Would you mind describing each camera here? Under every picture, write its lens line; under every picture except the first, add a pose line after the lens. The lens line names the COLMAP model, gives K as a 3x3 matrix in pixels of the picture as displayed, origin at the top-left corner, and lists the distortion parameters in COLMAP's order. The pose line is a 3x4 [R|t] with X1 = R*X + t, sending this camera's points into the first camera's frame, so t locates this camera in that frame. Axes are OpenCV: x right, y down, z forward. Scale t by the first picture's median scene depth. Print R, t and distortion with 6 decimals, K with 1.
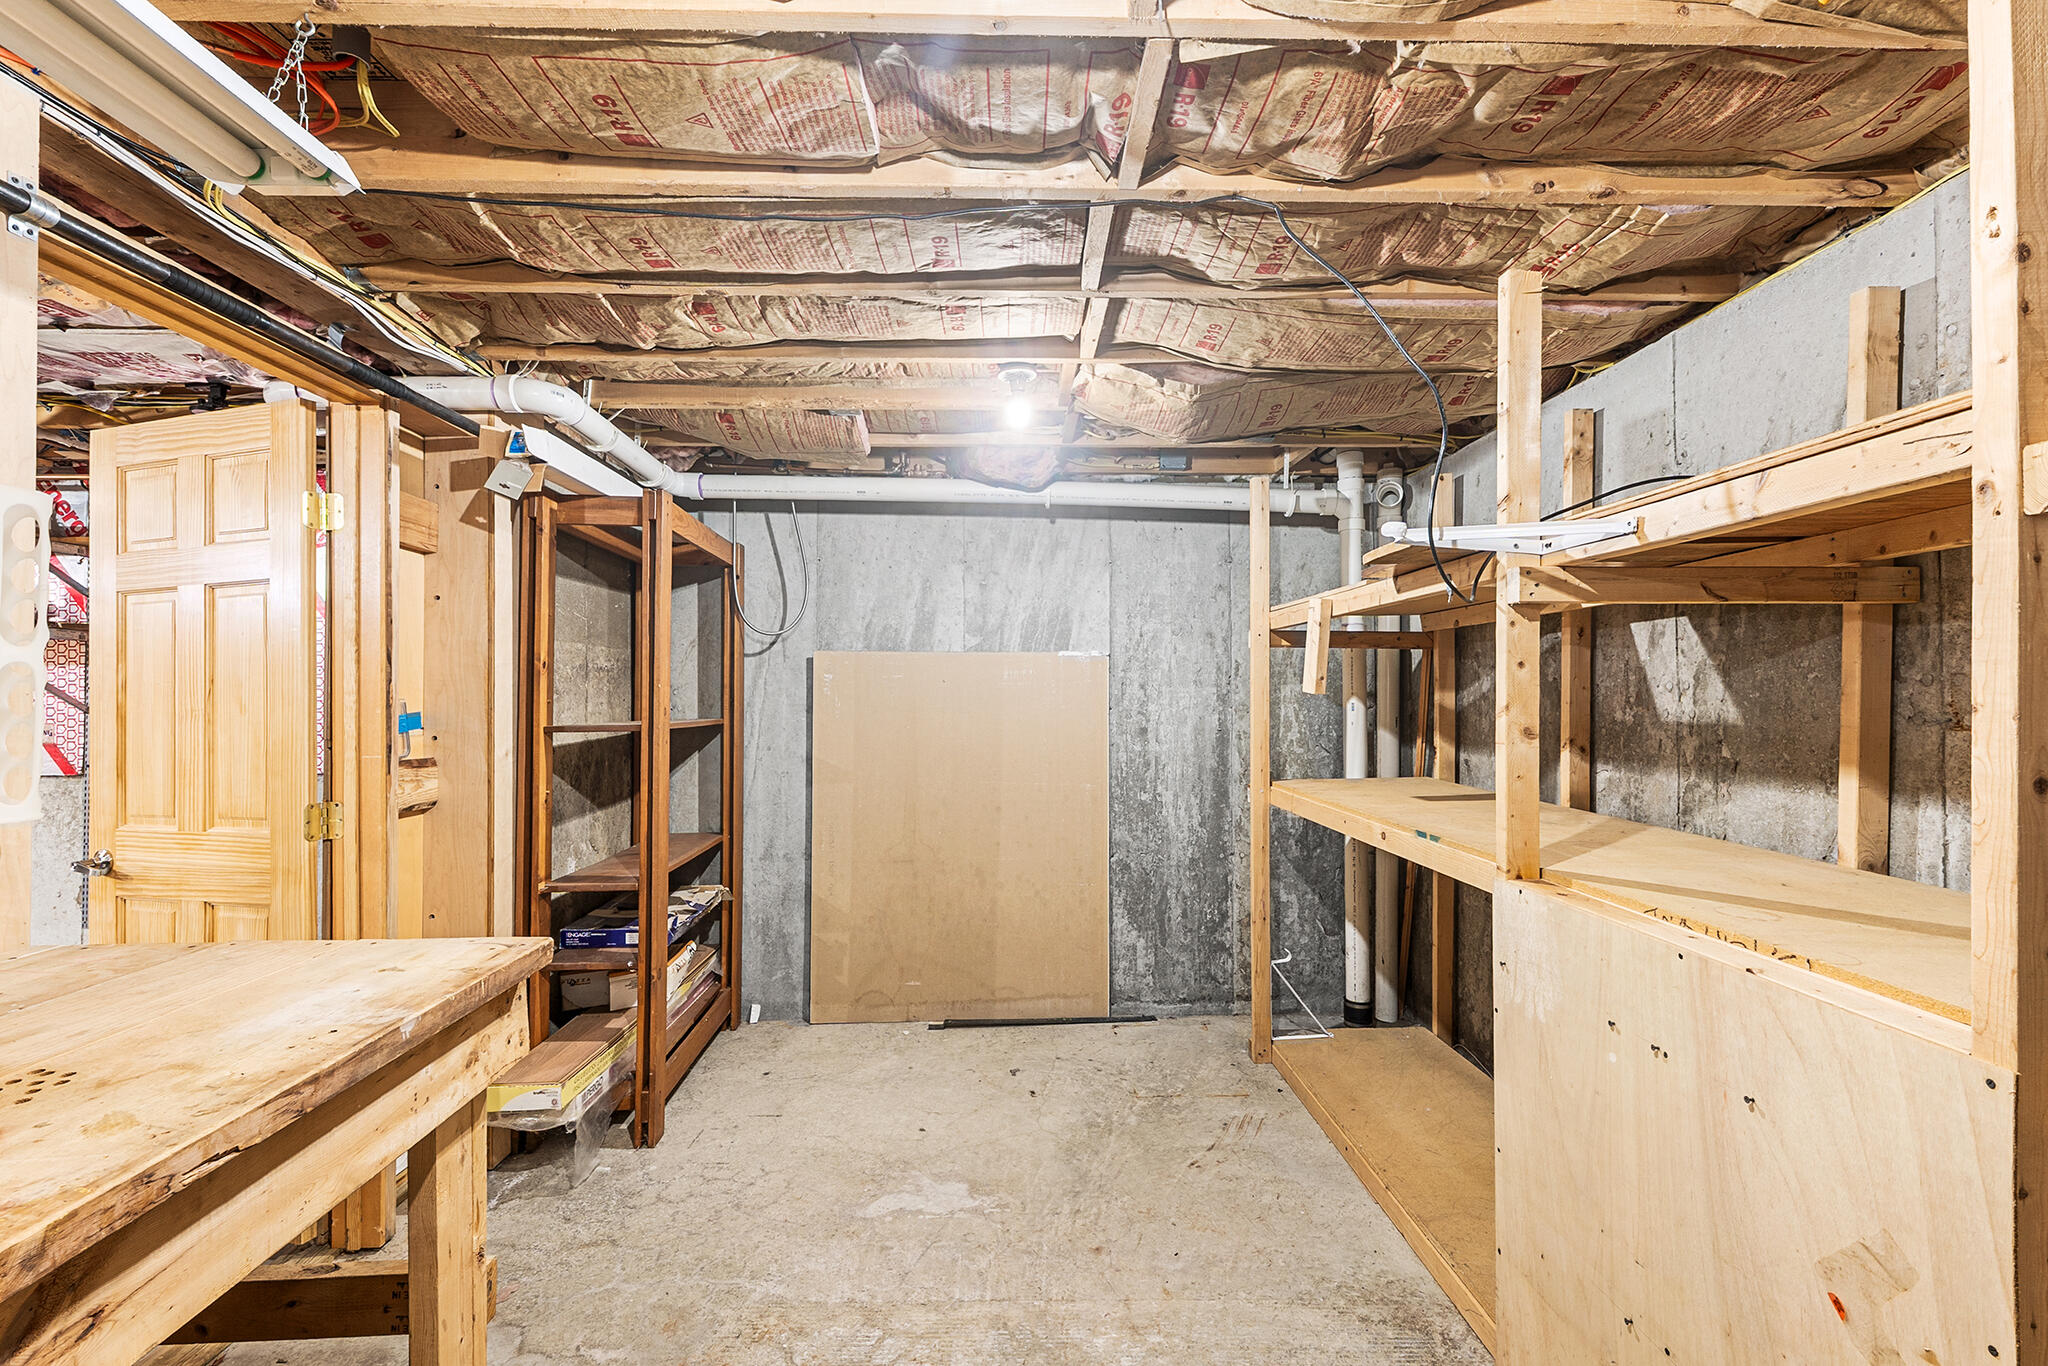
lens RADIAL K [[887.3, 0, 1023.0], [0, 887.3, 690.8], [0, 0, 1]] dist [-0.000135, 0.000016]
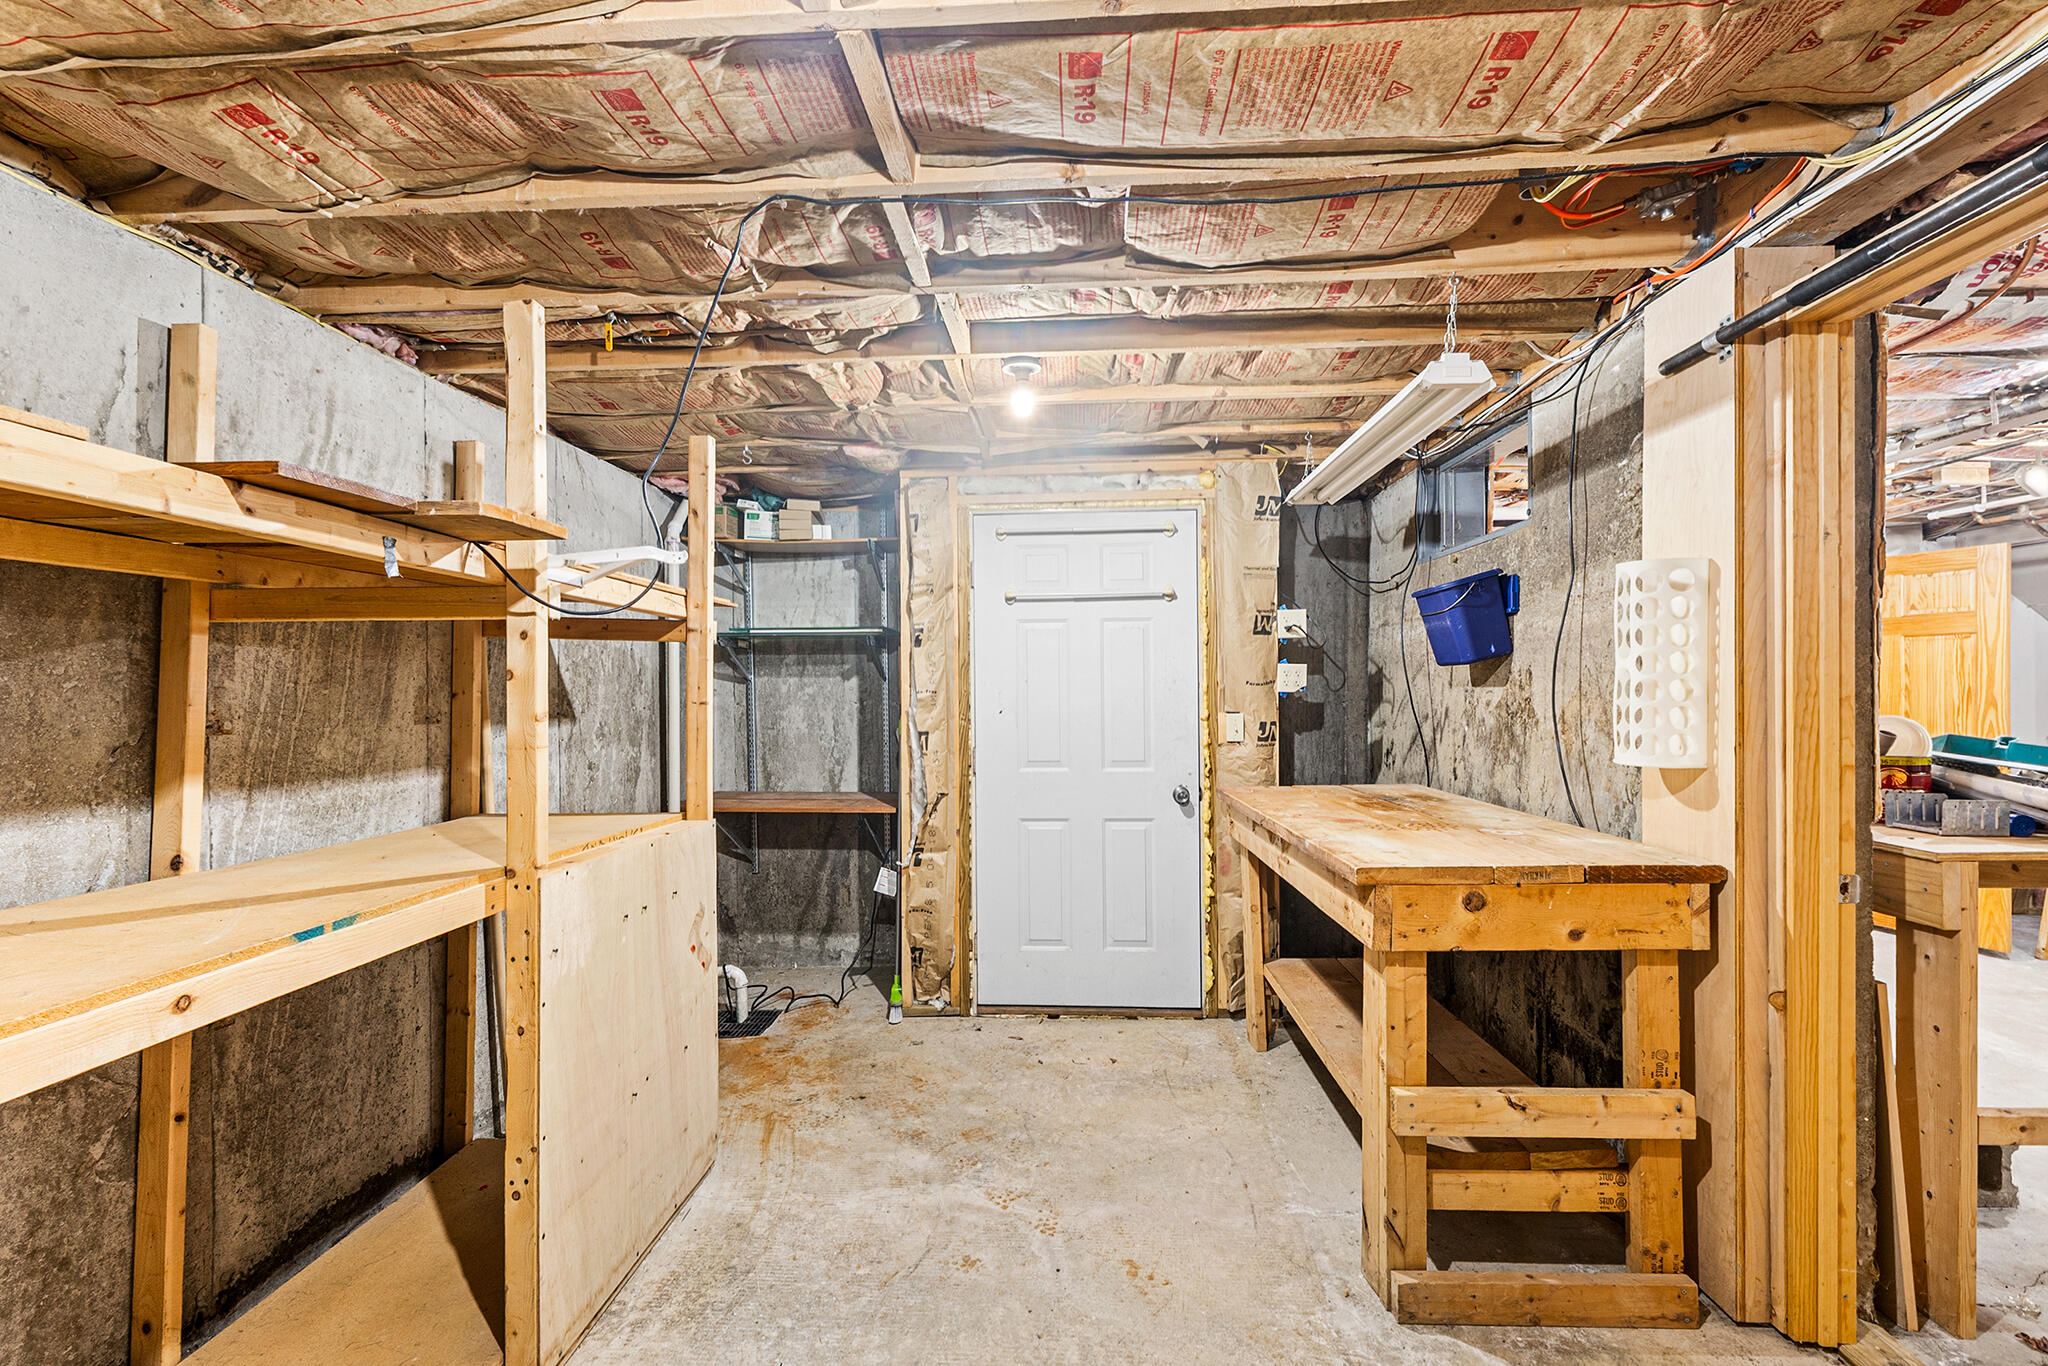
lens RADIAL K [[887.3, 0, 1024.9], [0, 887.3, 688.8], [0, 0, 1]] dist [-0.000135, 0.000016]
pose [[-0.996382, 0.006963, 0.084698, -0.111758], [0.006364, 0.999953, -0.007341, -0.001021], [-0.084745, -0.006776, -0.996380, 1.779830]]
